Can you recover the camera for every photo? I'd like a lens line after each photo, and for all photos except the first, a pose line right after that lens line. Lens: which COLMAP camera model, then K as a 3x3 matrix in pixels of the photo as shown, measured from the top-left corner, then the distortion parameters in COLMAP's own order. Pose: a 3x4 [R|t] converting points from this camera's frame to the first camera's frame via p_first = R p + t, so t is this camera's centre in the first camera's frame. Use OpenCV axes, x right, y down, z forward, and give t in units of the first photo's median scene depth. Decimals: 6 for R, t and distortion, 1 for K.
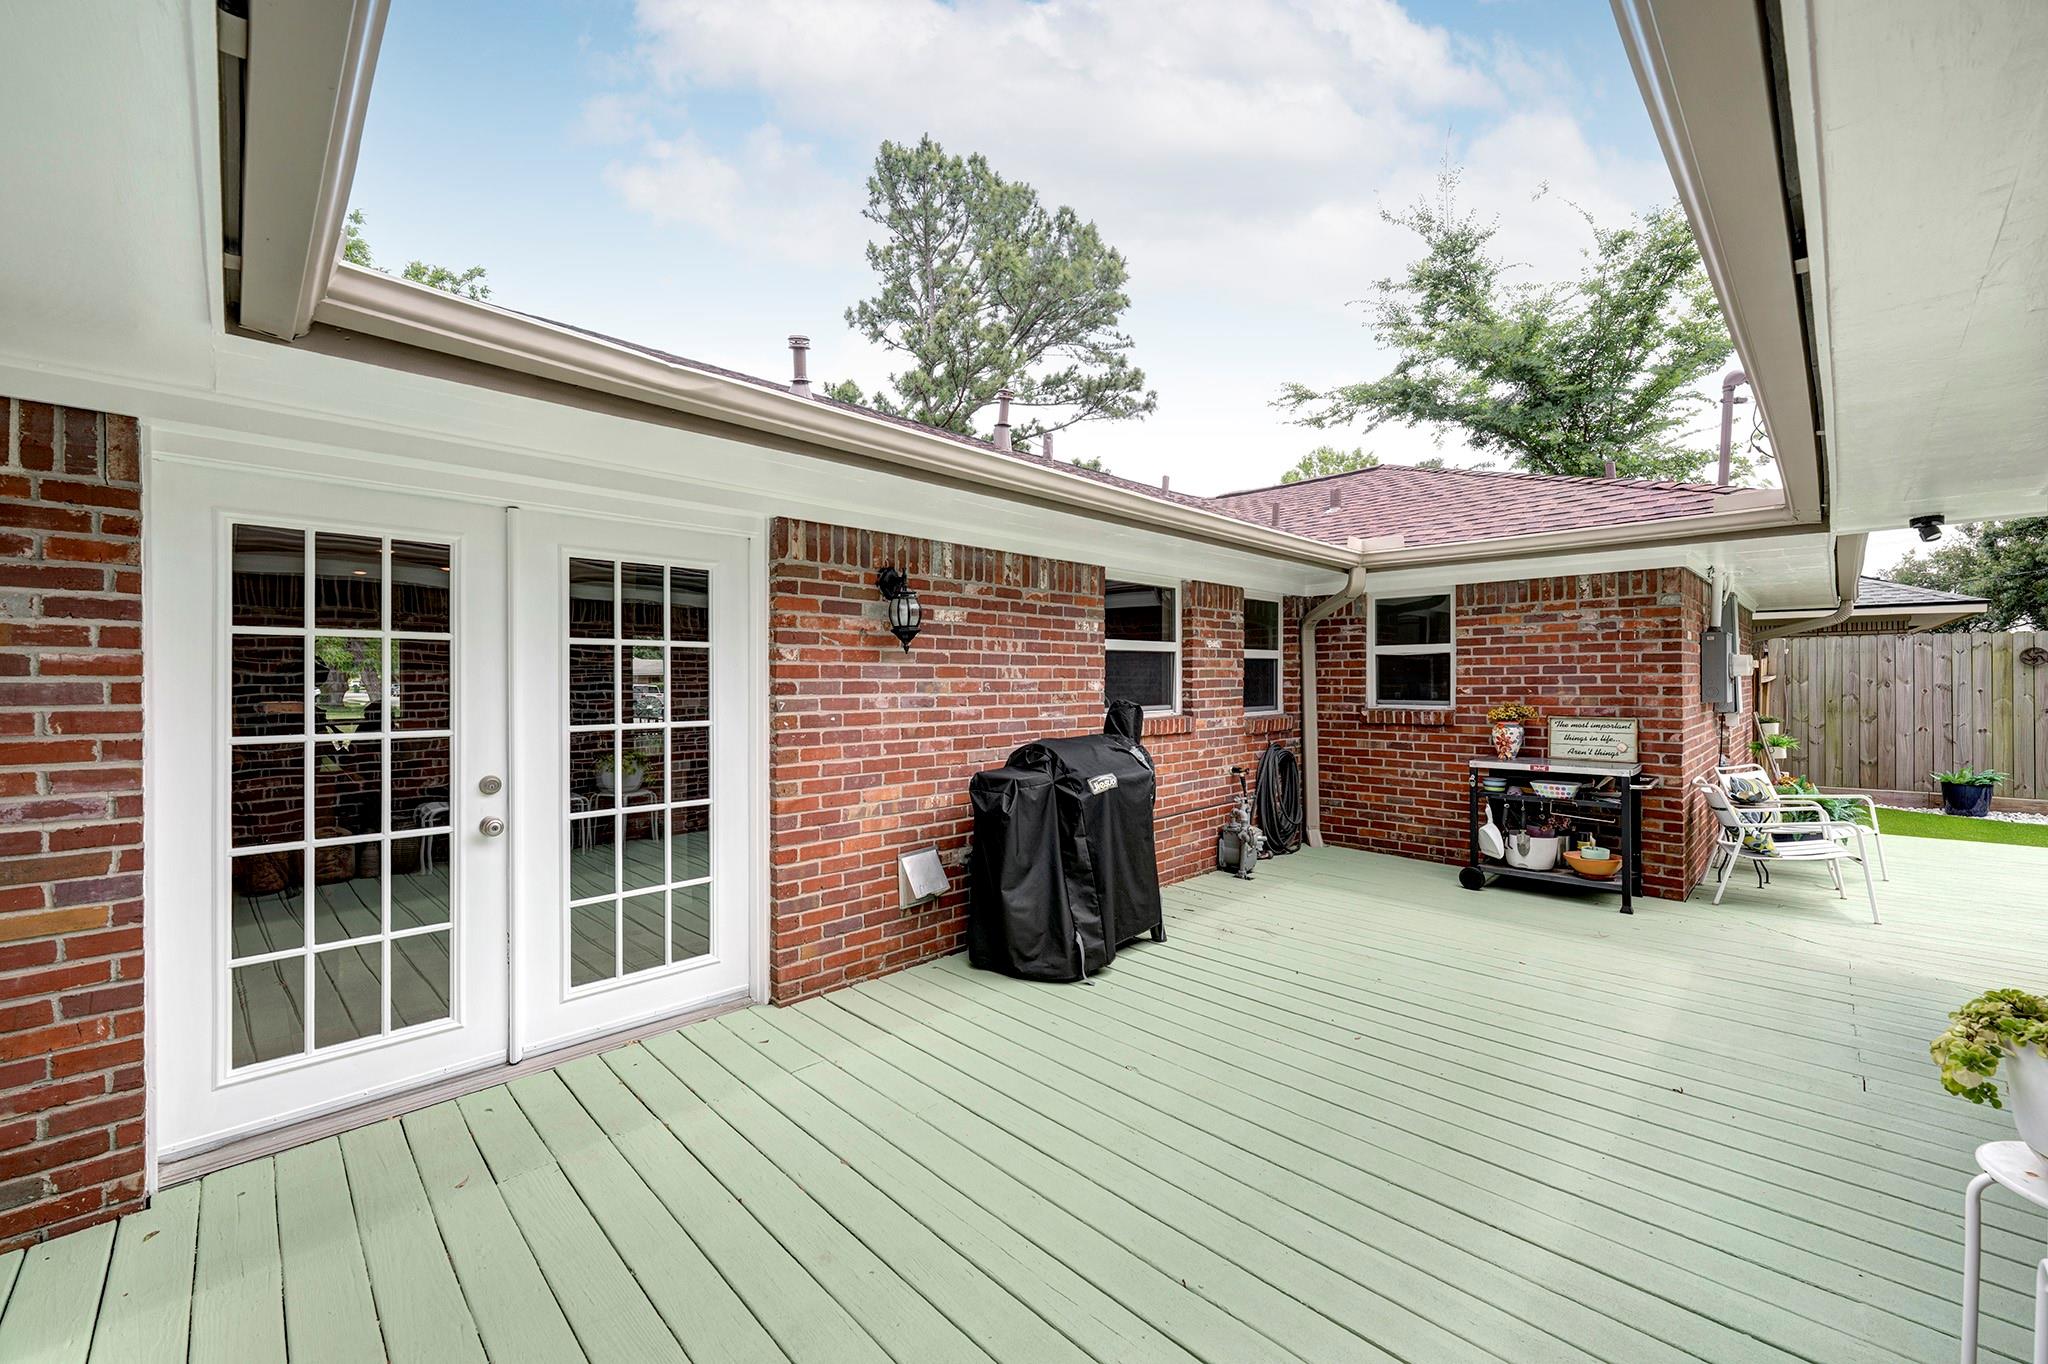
lens RADIAL K [[799.4, 0, 1016.2], [0, 799.4, 681.5], [0, 0, 1]] dist [0.000942, 0.000440]
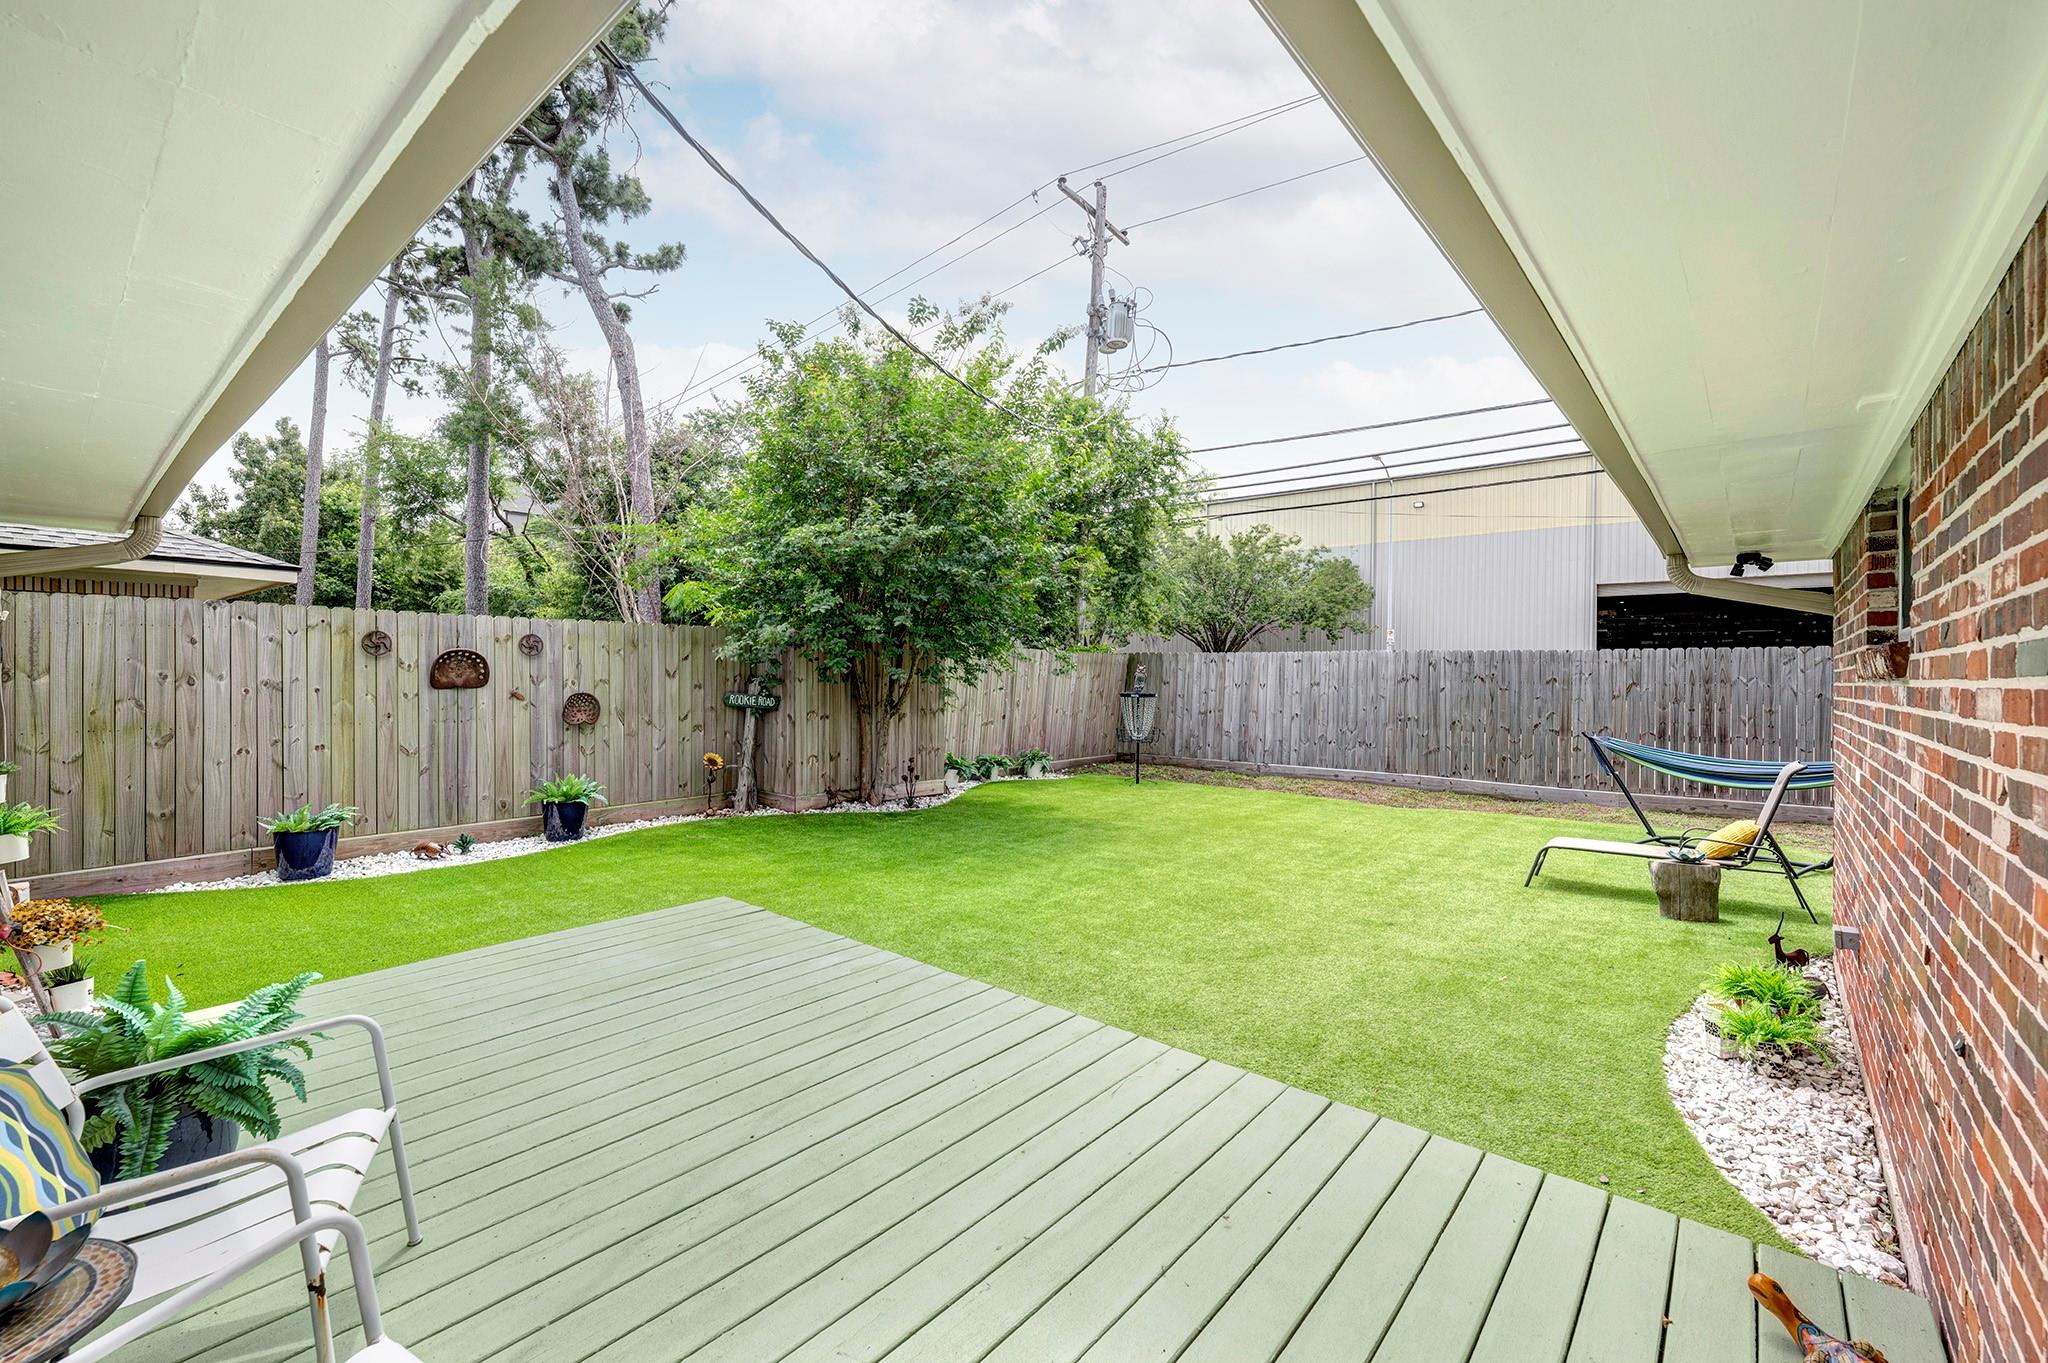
lens RADIAL K [[845.1, 0, 1009.1], [0, 845.1, 678.4], [0, 0, 1]] dist [0.002172, -0.000250]
pose [[-0.090949, -0.000568, 0.995855, 0.403803], [-0.000654, 1.000000, 0.000511, 0.000849], [-0.995855, -0.000604, -0.090950, 0.451743]]
